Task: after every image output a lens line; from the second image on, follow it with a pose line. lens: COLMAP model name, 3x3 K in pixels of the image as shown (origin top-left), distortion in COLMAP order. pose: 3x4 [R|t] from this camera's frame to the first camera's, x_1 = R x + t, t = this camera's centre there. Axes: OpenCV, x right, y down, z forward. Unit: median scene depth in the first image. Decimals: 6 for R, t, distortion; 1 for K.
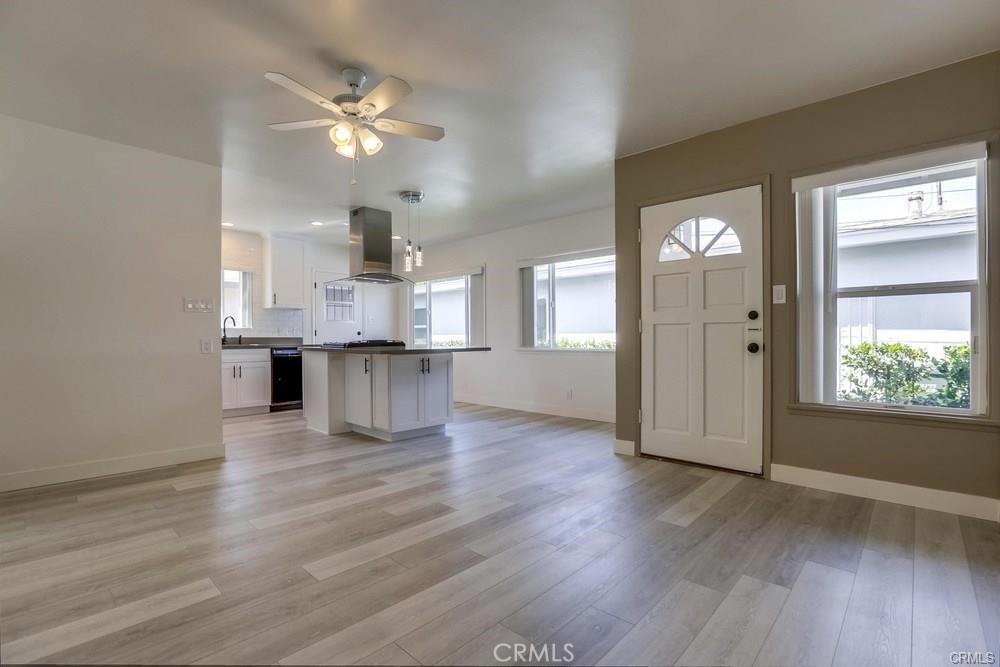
lens RADIAL K [[453.9, 0, 505.0], [0, 453.9, 330.8], [0, 0, 1]] dist [-0.057798, 0.020304]
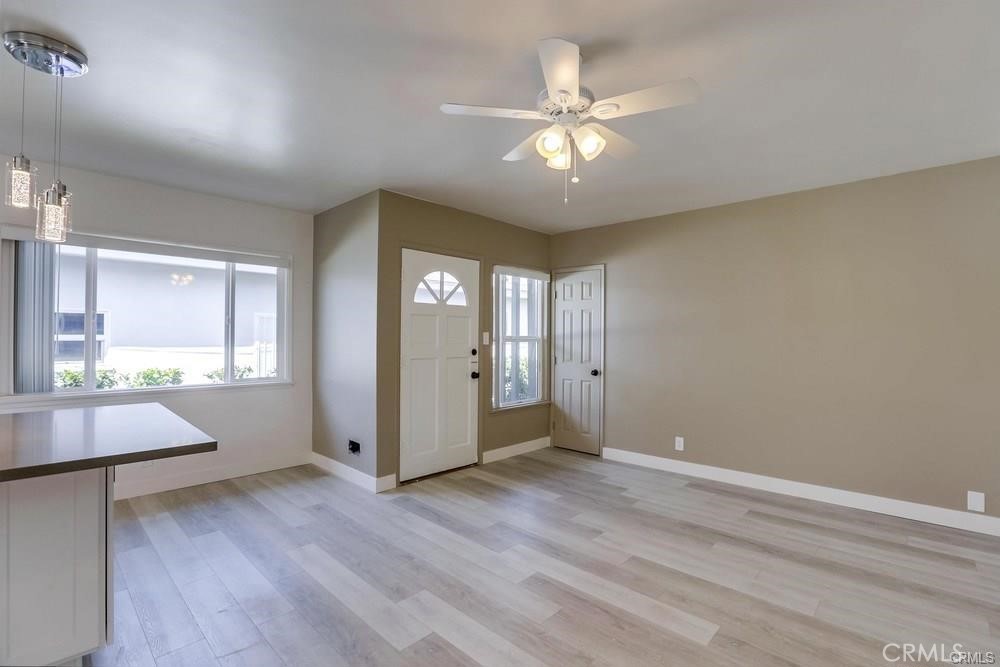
lens RADIAL K [[453.9, 0, 505.0], [0, 453.9, 330.8], [0, 0, 1]] dist [-0.057798, 0.020304]
pose [[0.007556, 0.018533, 0.999800, -0.578469], [-0.021401, 0.999602, -0.018368, -0.050904], [-0.999742, -0.021258, 0.007950, 0.585804]]
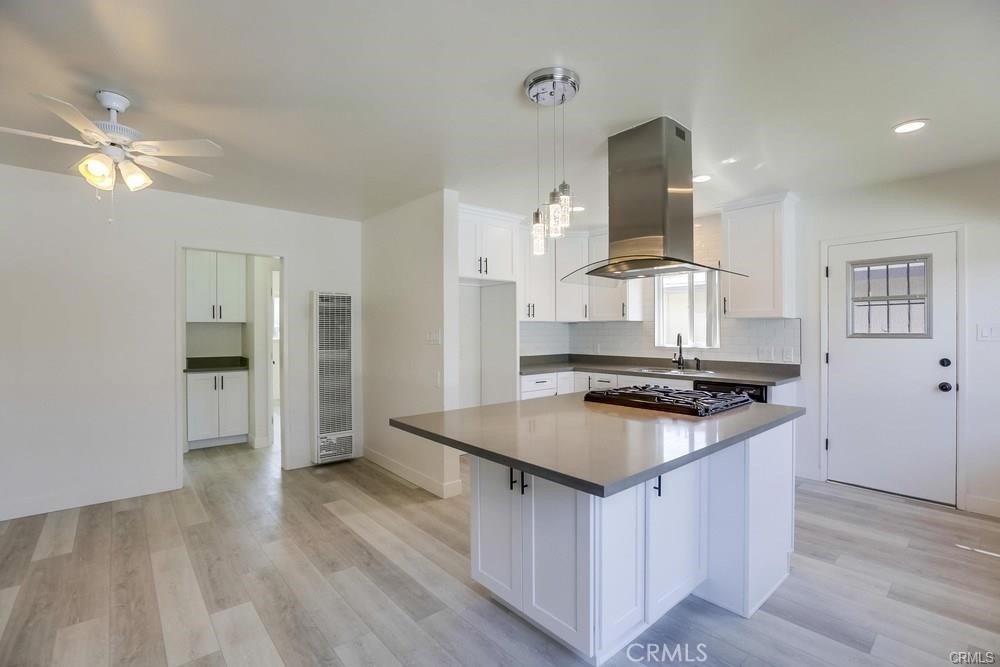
lens RADIAL K [[453.9, 0, 505.0], [0, 453.9, 330.8], [0, 0, 1]] dist [-0.057798, 0.020304]
pose [[-0.098686, 0.007331, -0.995092, 0.235852], [0.017961, 0.999823, 0.005585, -0.057535], [0.994957, -0.017321, -0.098800, 0.987151]]
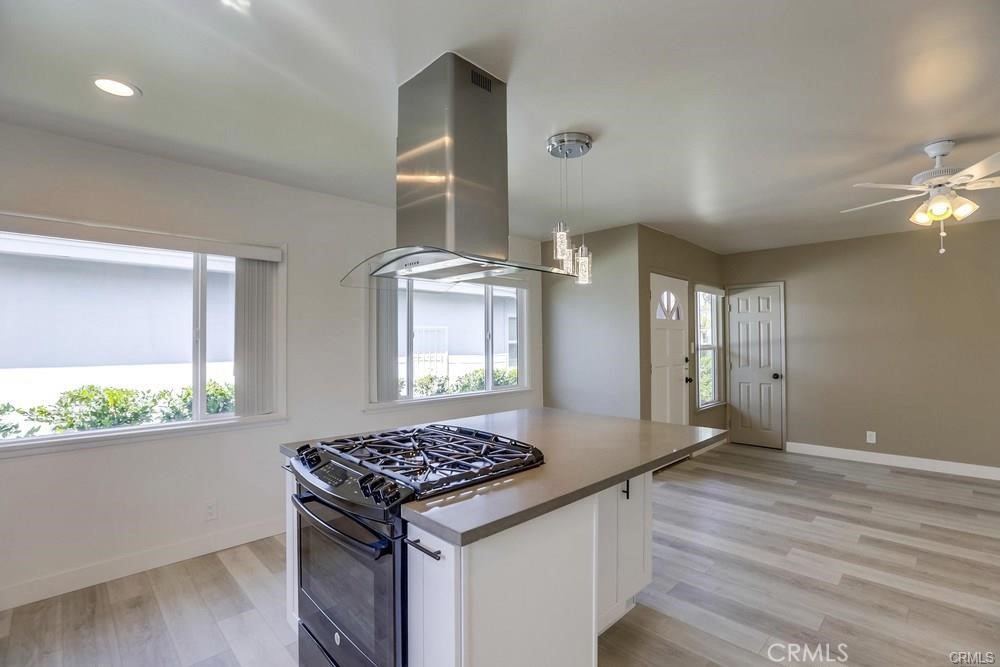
lens RADIAL K [[453.9, 0, 505.0], [0, 453.9, 330.8], [0, 0, 1]] dist [-0.057798, 0.020304]
pose [[0.040132, 0.027822, 0.998807, -0.728616], [-0.008956, 0.999582, -0.027484, -0.059179], [-0.999154, -0.007842, 0.040364, 1.045381]]
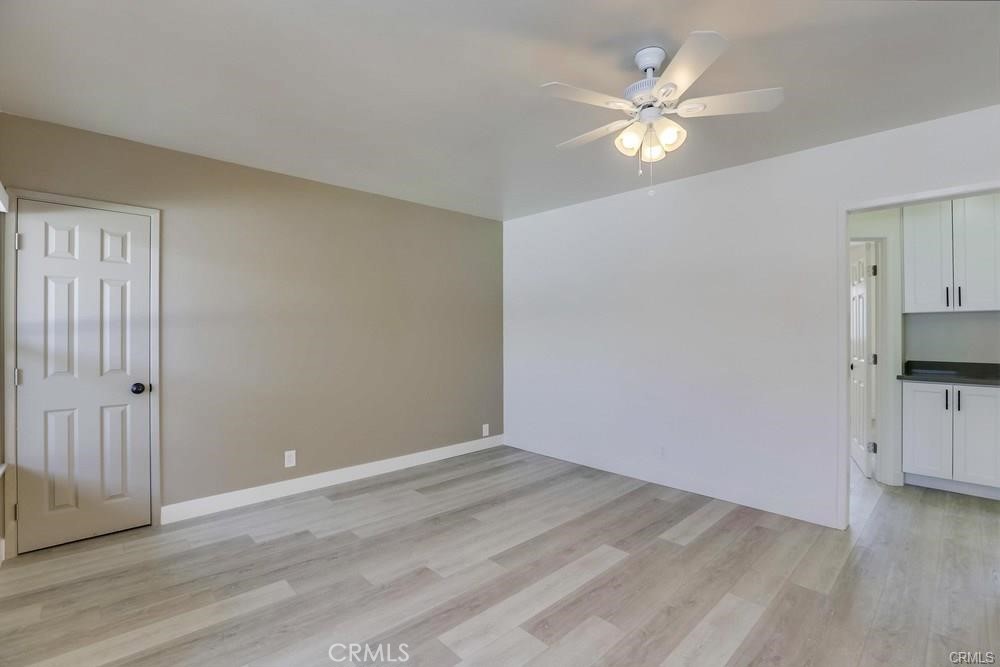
lens RADIAL K [[453.9, 0, 505.0], [0, 453.9, 330.8], [0, 0, 1]] dist [-0.057798, 0.020304]
pose [[-0.998224, 0.006835, 0.059186, -0.069168], [0.005650, 0.999781, -0.020165, -0.041995], [-0.059311, -0.019795, -0.998043, 0.953028]]
